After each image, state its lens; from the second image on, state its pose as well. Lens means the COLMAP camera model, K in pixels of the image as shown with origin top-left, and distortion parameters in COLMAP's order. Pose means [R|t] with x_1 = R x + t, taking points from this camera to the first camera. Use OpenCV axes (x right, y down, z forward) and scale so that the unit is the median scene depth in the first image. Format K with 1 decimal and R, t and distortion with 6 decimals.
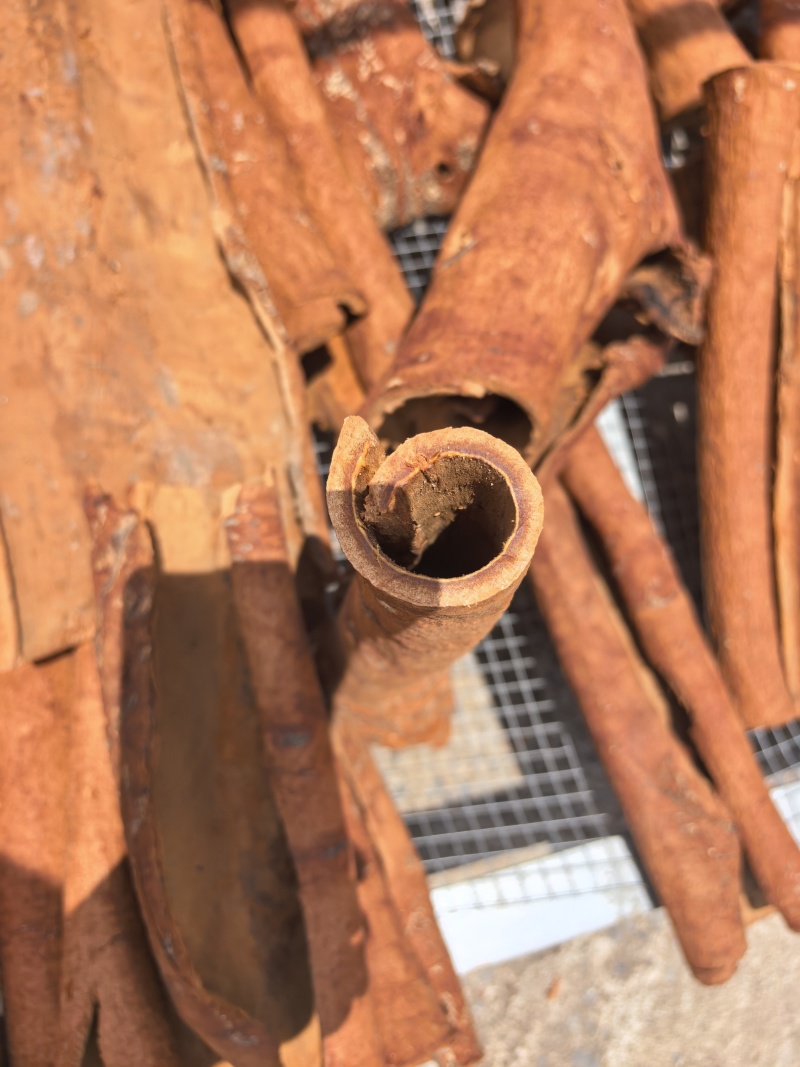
lens RADIAL K [[848.9, 0, 400.0], [0, 848.9, 533.5], [0, 0, 1]] dist [-0.046139, -0.010510]
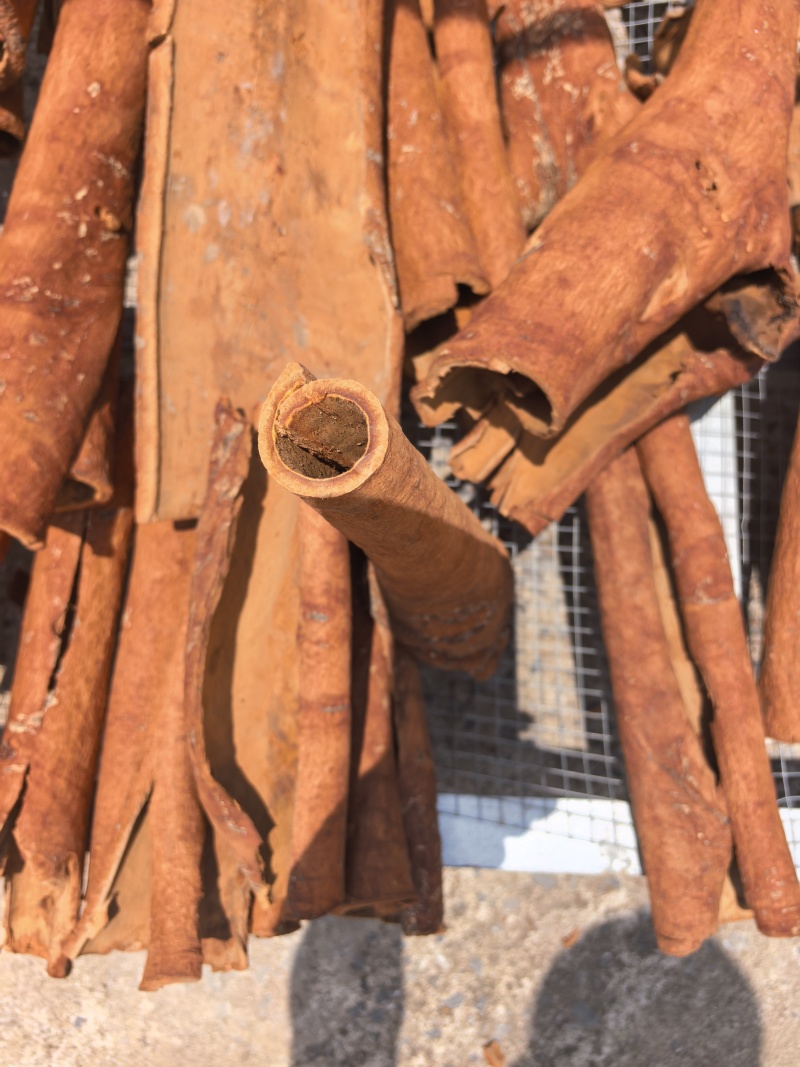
lens RADIAL K [[824.0, 0, 400.0], [0, 824.0, 533.5], [0, 0, 1]] dist [-0.007271, -0.057479]
pose [[0.940854, 0.202413, -0.271704, 0.265088], [-0.190865, 0.979219, 0.068567, 0.008700], [0.279937, -0.012653, 0.959935, -0.147242]]
